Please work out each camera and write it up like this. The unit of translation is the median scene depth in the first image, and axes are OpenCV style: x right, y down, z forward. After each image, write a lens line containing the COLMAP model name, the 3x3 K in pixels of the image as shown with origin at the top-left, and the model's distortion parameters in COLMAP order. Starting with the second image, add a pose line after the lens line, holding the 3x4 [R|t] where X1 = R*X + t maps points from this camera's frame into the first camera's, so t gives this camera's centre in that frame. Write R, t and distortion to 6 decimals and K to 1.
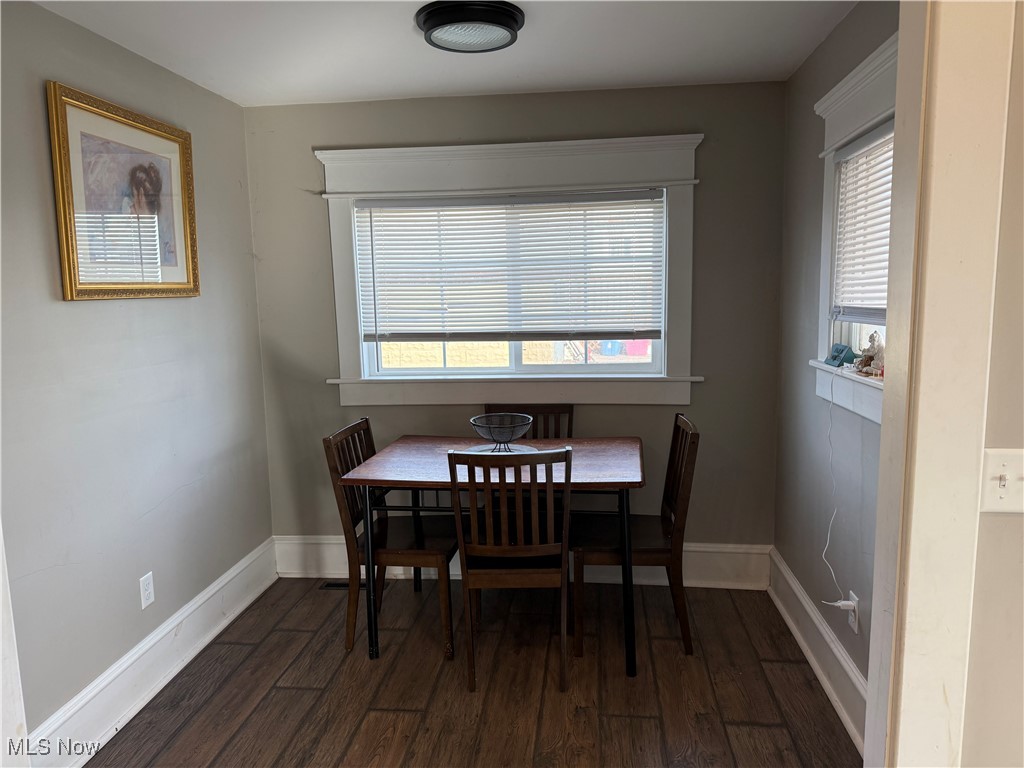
lens RADIAL K [[707.4, 0, 512.0], [0, 707.4, 384.0], [0, 0, 1]] dist [0.103758, -0.003158]
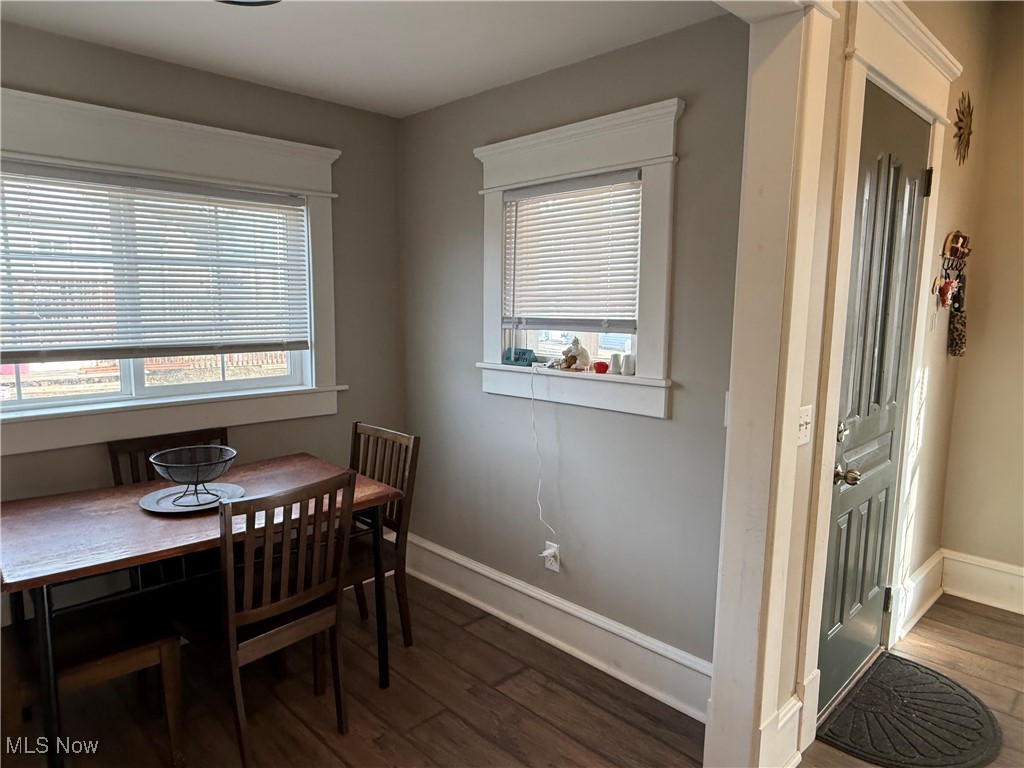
lens RADIAL K [[649.5, 0, 512.0], [0, 649.5, 384.0], [0, 0, 1]] dist [0.029523, 0.000112]
pose [[0.659617, -0.073261, 0.748023, -0.295200], [0.080305, 0.996411, 0.026774, -0.018611], [-0.747299, 0.042409, 0.663133, 0.207342]]
